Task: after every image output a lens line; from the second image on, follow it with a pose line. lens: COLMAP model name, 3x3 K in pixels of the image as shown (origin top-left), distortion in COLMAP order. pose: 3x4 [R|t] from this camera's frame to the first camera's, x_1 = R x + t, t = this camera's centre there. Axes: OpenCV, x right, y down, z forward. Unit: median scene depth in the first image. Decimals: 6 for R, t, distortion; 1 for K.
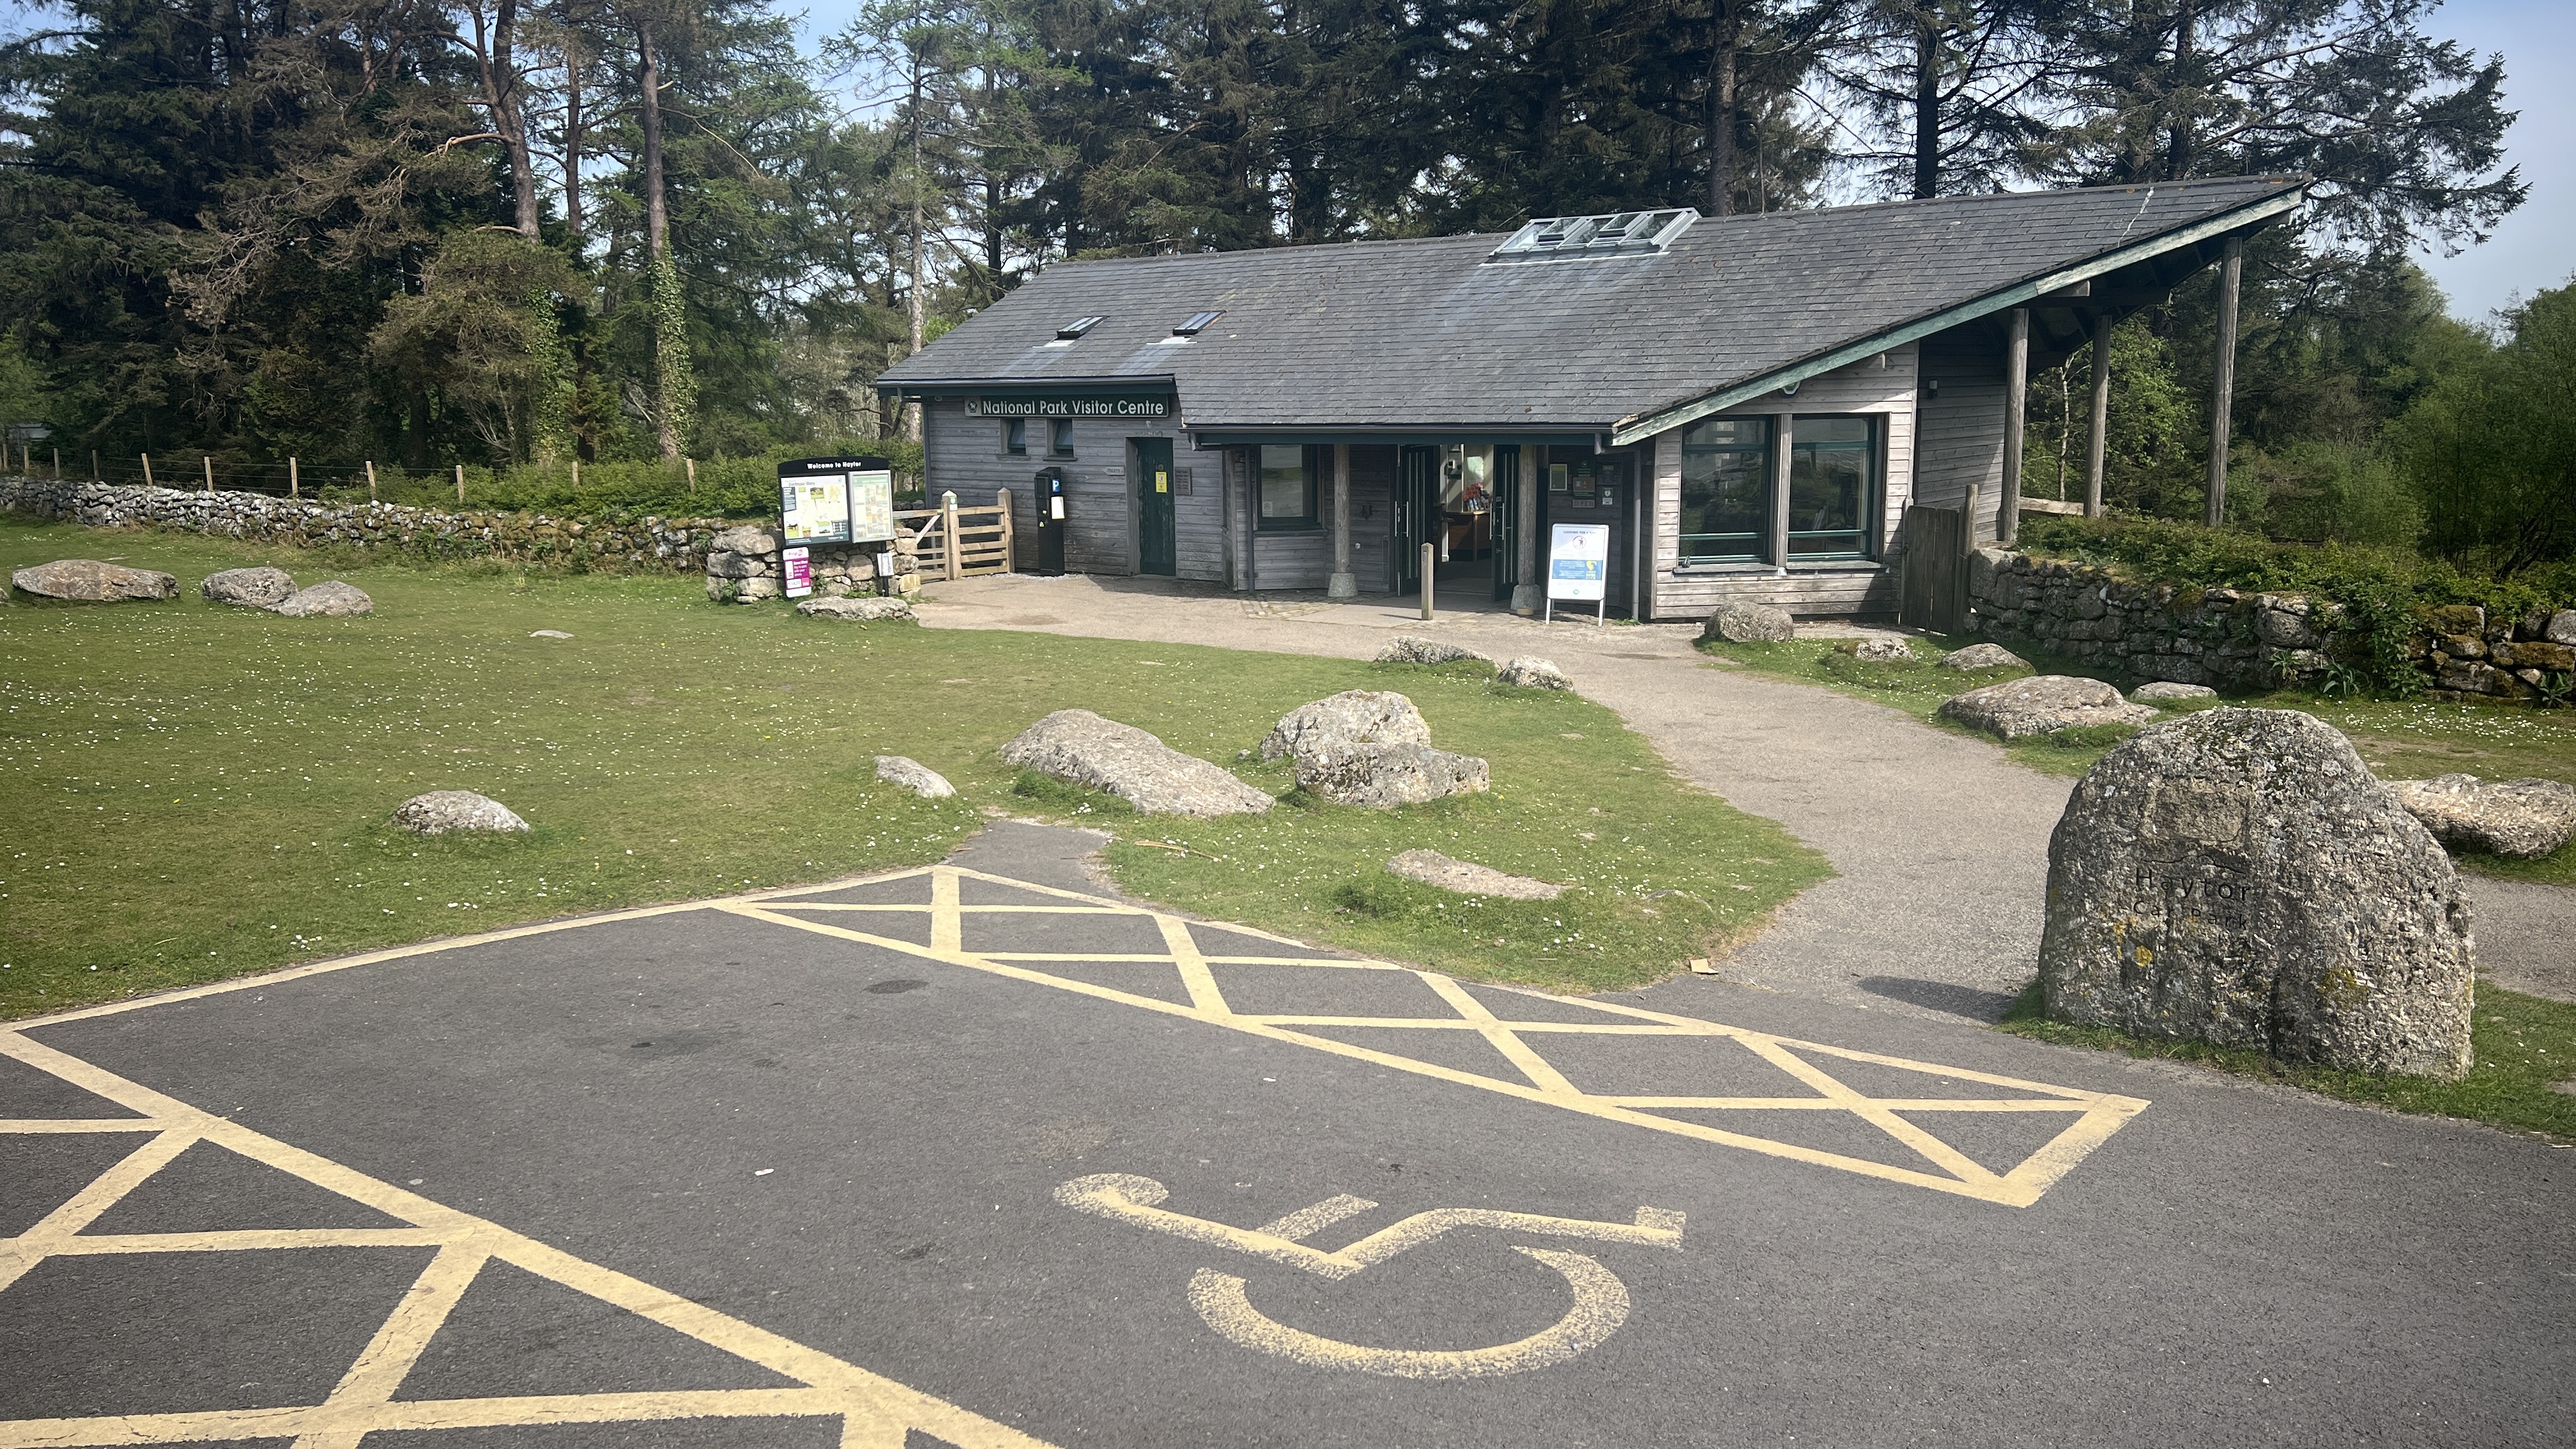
lens RADIAL K [[1932.0, 0, 1290.7], [0, 1932.0, 723.5], [0, 0, 1]] dist [0.043771, -0.029255]
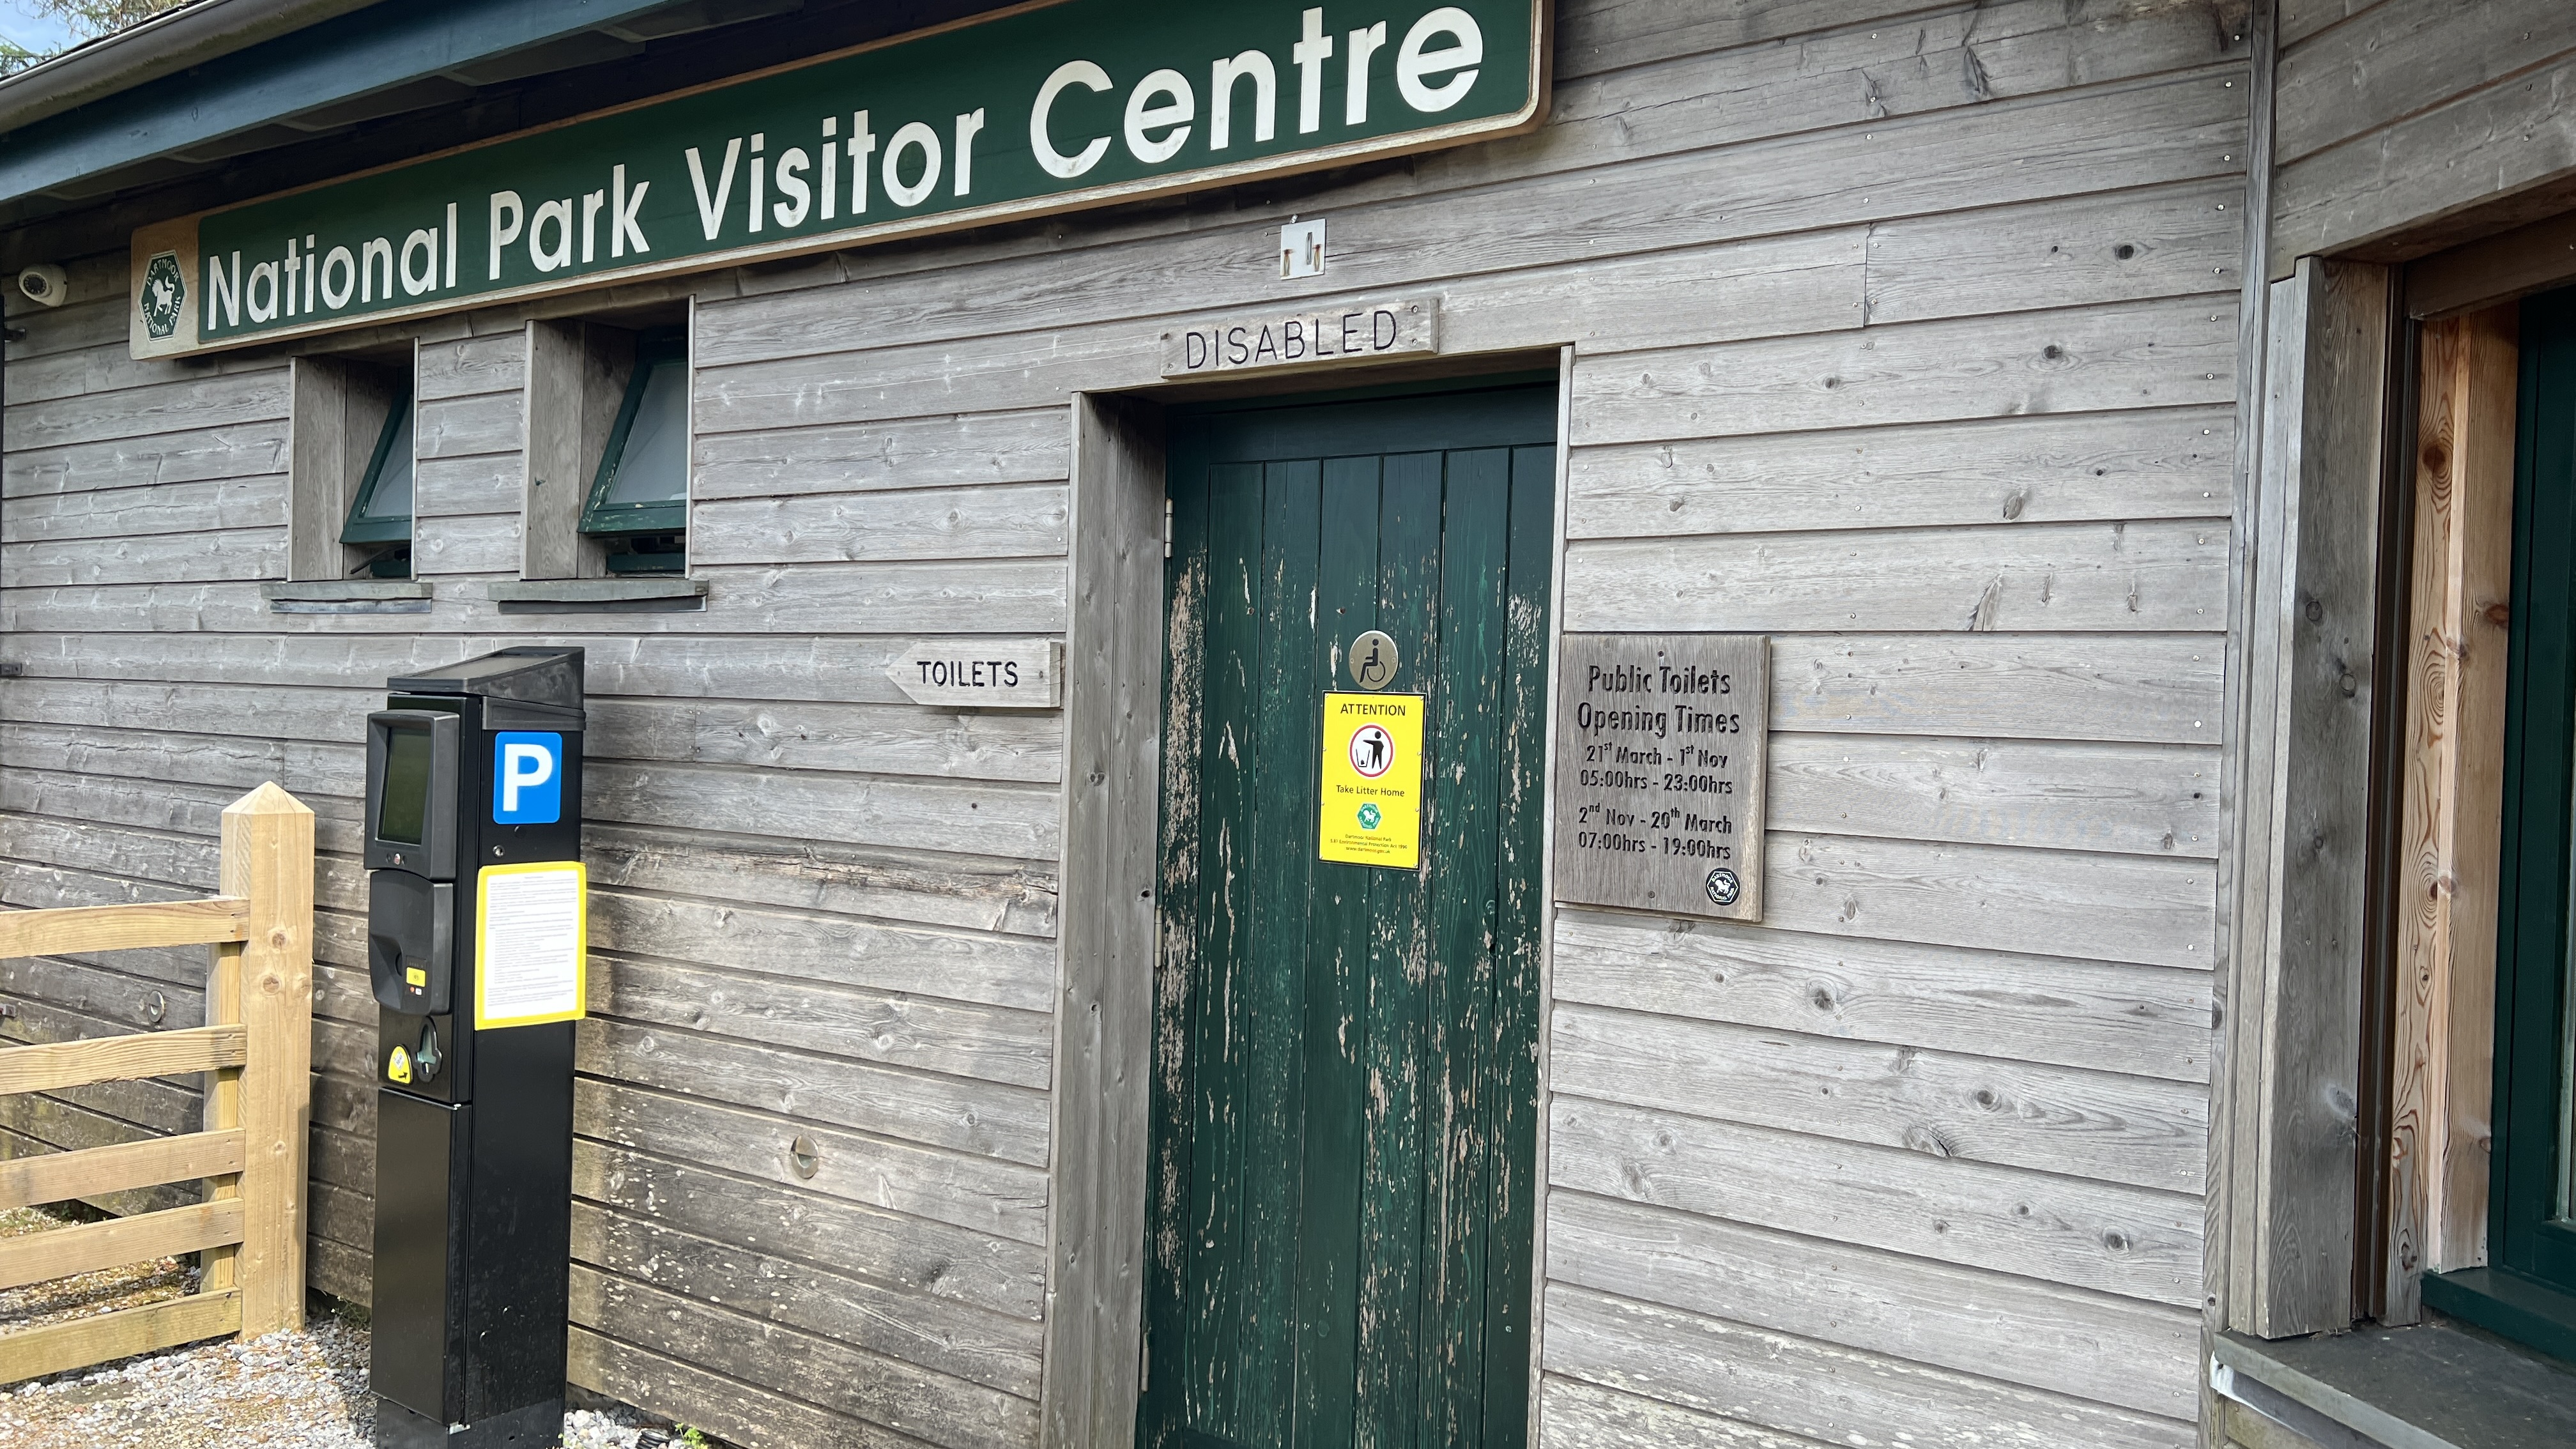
lens RADIAL K [[1932.0, 0, 1287.4], [0, 1932.0, 723.9], [0, 0, 1]] dist [0.043771, -0.029255]
pose [[0.998458, 0.037255, 0.041157, -0.075022], [-0.029918, 0.985614, -0.166344, -0.105868], [-0.046762, 0.164856, 0.985208, 0.864022]]
